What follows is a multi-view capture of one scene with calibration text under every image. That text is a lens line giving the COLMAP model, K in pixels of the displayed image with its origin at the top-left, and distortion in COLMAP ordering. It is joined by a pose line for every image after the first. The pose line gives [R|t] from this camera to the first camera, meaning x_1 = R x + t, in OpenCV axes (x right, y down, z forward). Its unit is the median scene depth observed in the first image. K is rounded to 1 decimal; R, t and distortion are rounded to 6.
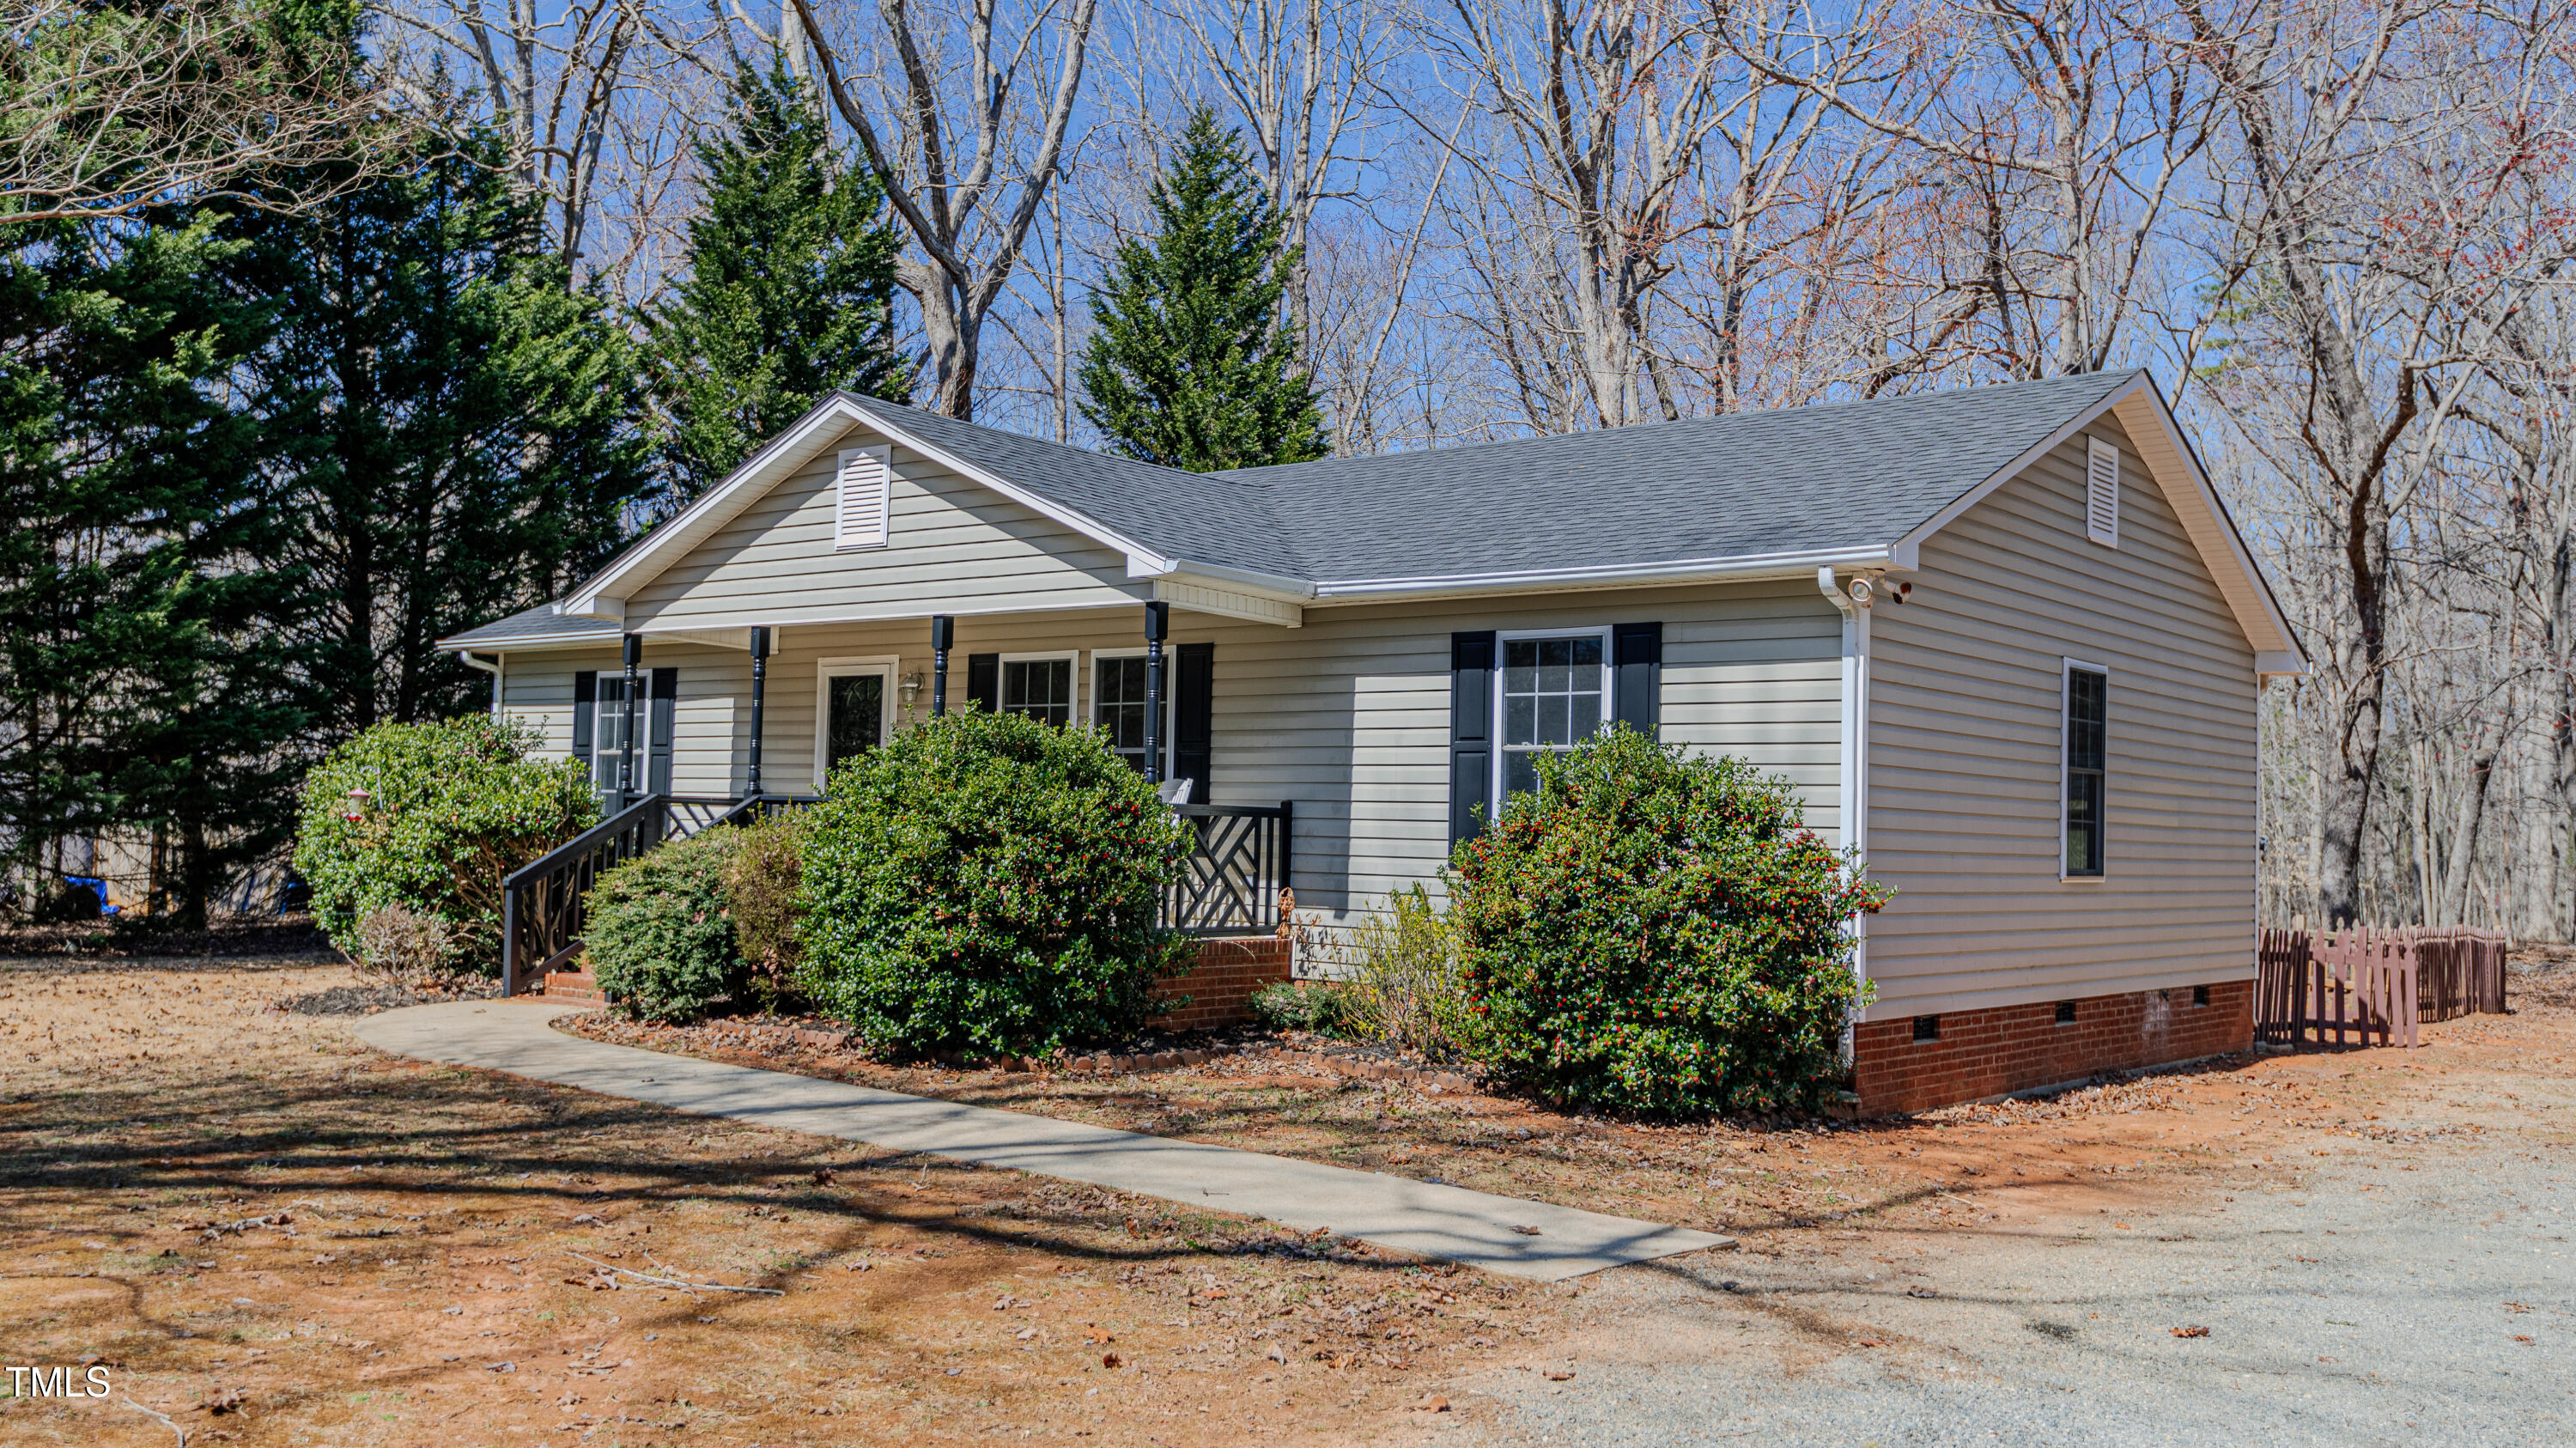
lens RADIAL K [[2215.2, 0, 1288.0], [0, 2215.2, 724.0], [0, 0, 1]] dist [0.011356, 0.009272]
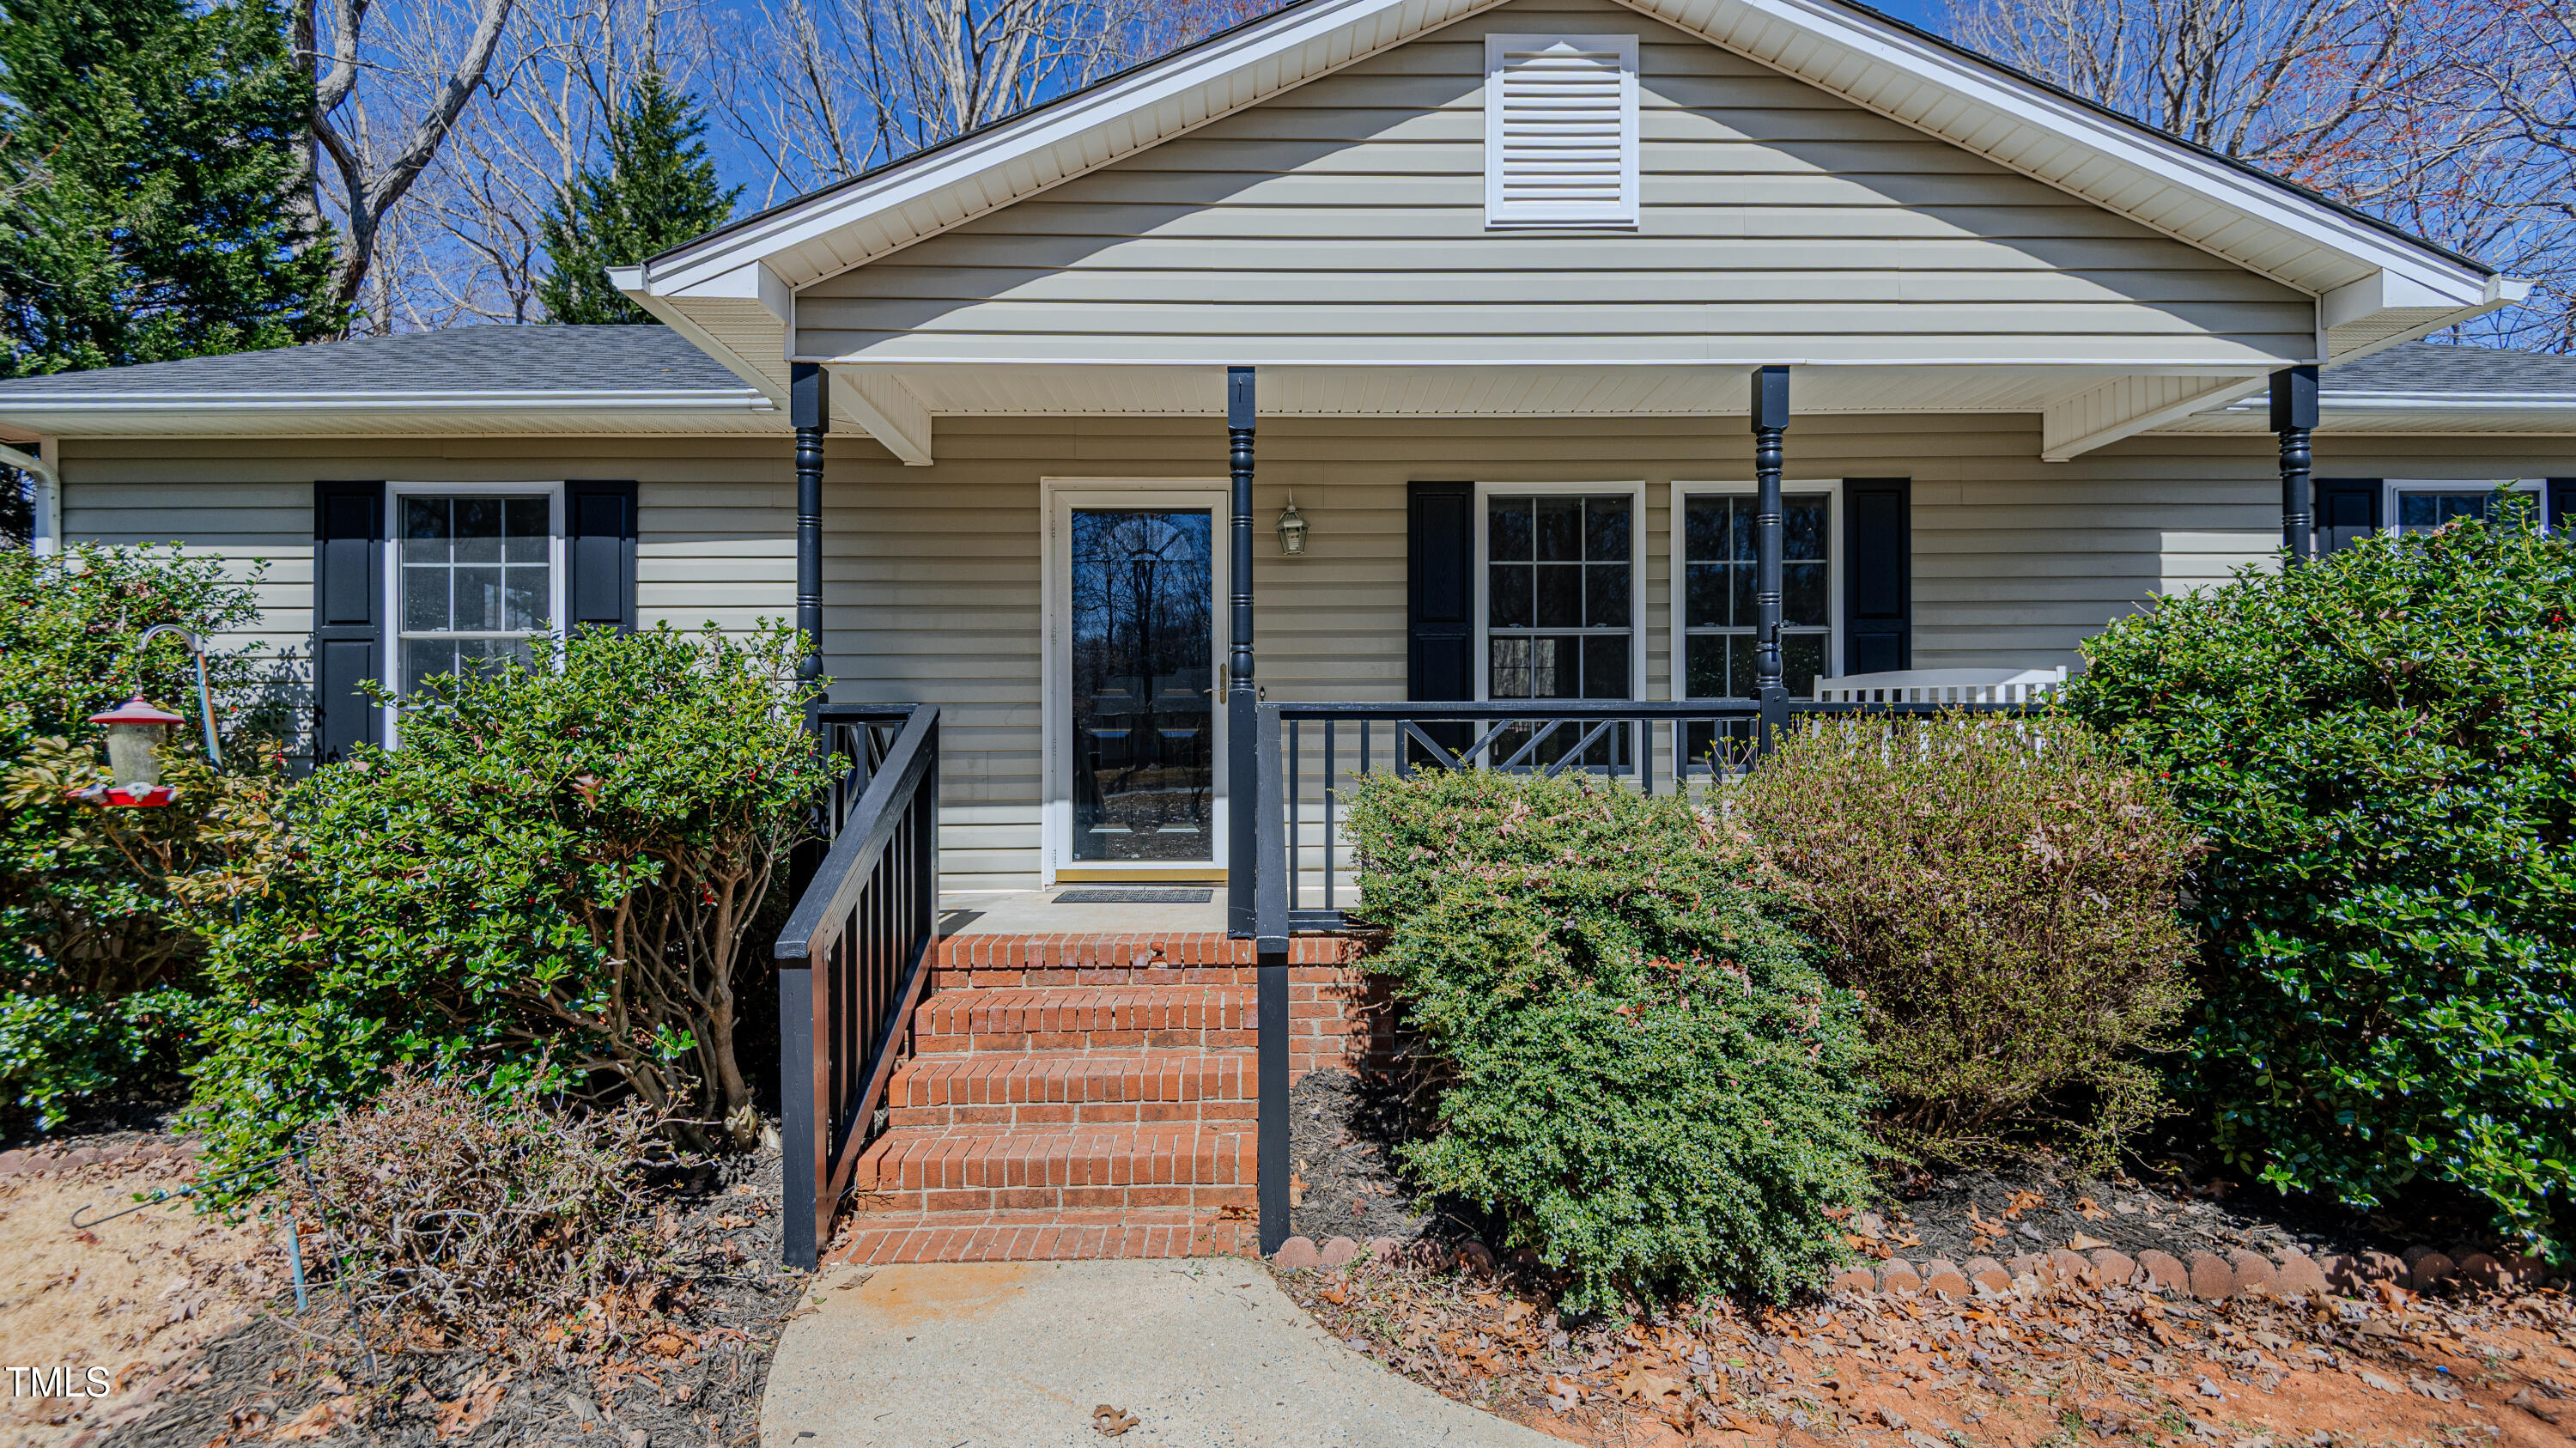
lens RADIAL K [[1181.6, 0, 1288.0], [0, 1181.6, 724.0], [0, 0, 1]] dist [0.043716, -0.028903]
pose [[0.763176, -0.022325, 0.645805, -0.457613], [-0.005594, 0.999137, 0.041151, 0.028952], [-0.646167, -0.035019, 0.762393, 0.879131]]
